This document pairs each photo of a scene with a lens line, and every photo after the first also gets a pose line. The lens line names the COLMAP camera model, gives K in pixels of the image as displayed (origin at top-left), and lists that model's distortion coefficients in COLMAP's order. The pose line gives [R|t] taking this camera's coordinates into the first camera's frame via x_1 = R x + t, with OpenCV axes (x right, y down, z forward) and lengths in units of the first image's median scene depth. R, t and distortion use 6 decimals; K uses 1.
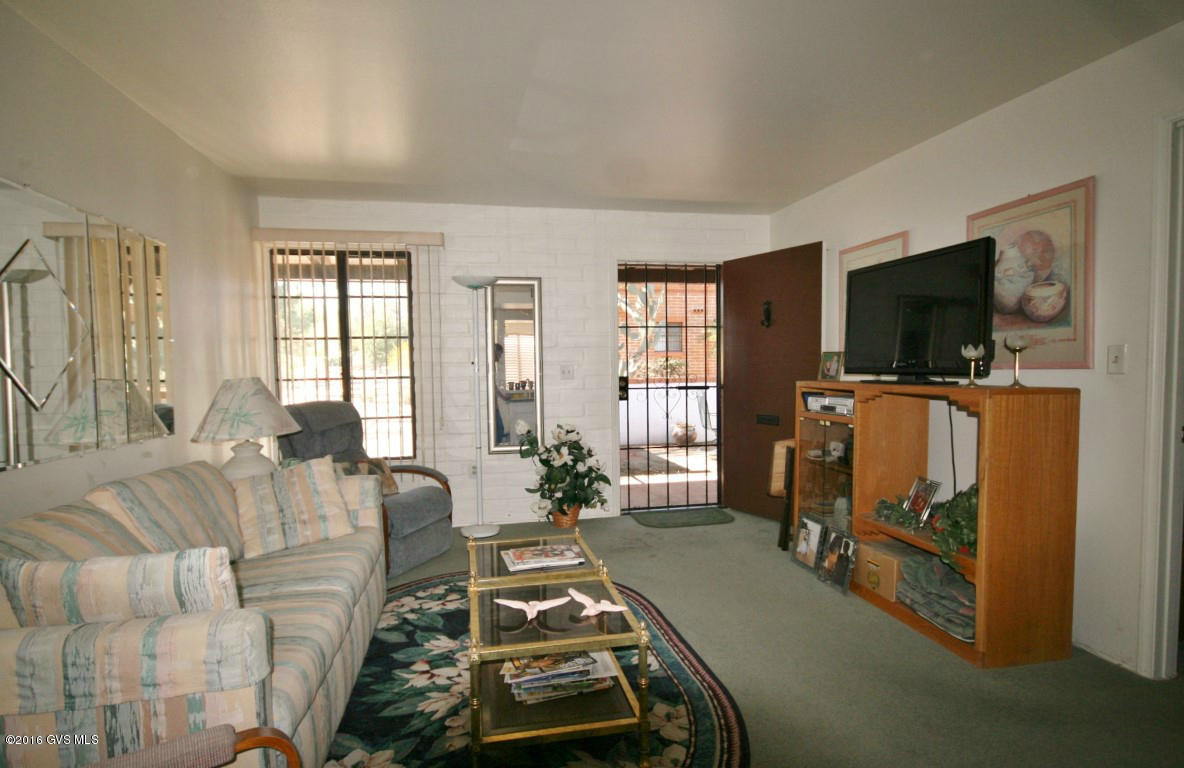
lens RADIAL K [[585.5, 0, 592.7], [0, 585.5, 389.8], [0, 0, 1]] dist [0.001026, 0.000023]
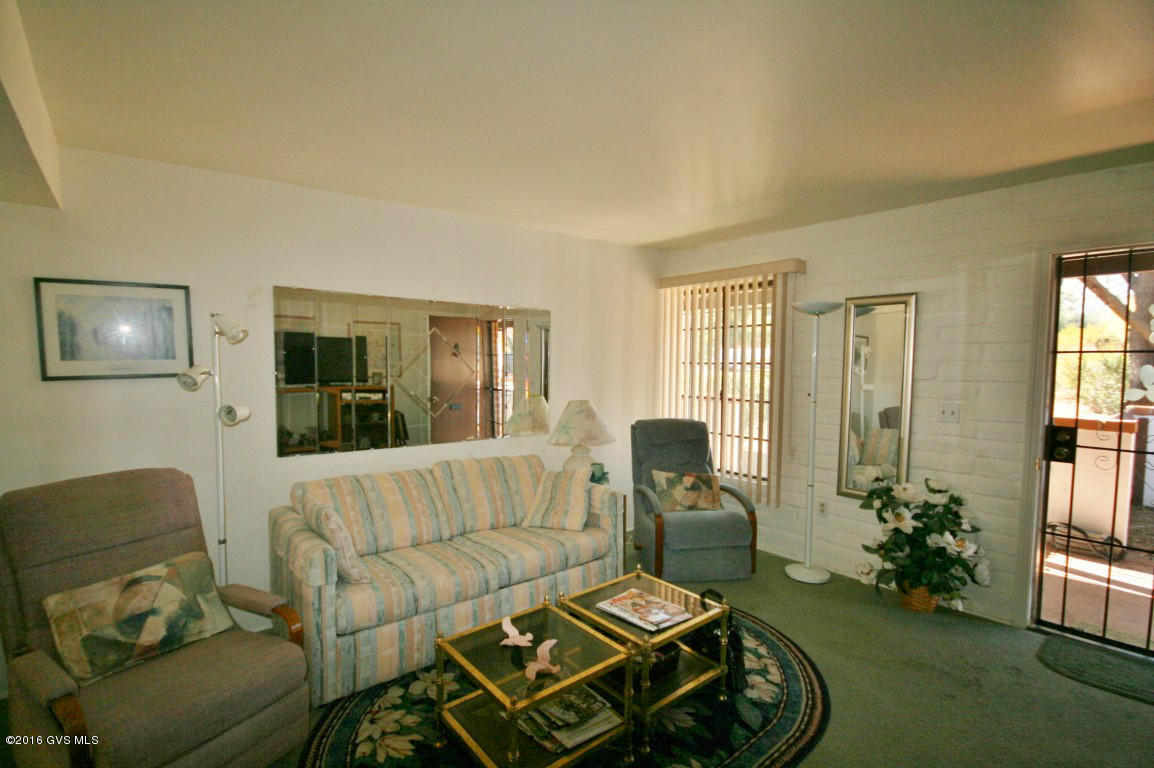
lens RADIAL K [[532.2, 0, 576.9], [0, 532.2, 387.7], [0, 0, 1]] dist [-0.000615, -0.000093]
pose [[0.455454, 0.058748, -0.888319, 0.375196], [-0.046360, 0.998032, 0.042234, -0.074515], [0.889052, 0.021947, 0.457281, 0.265907]]
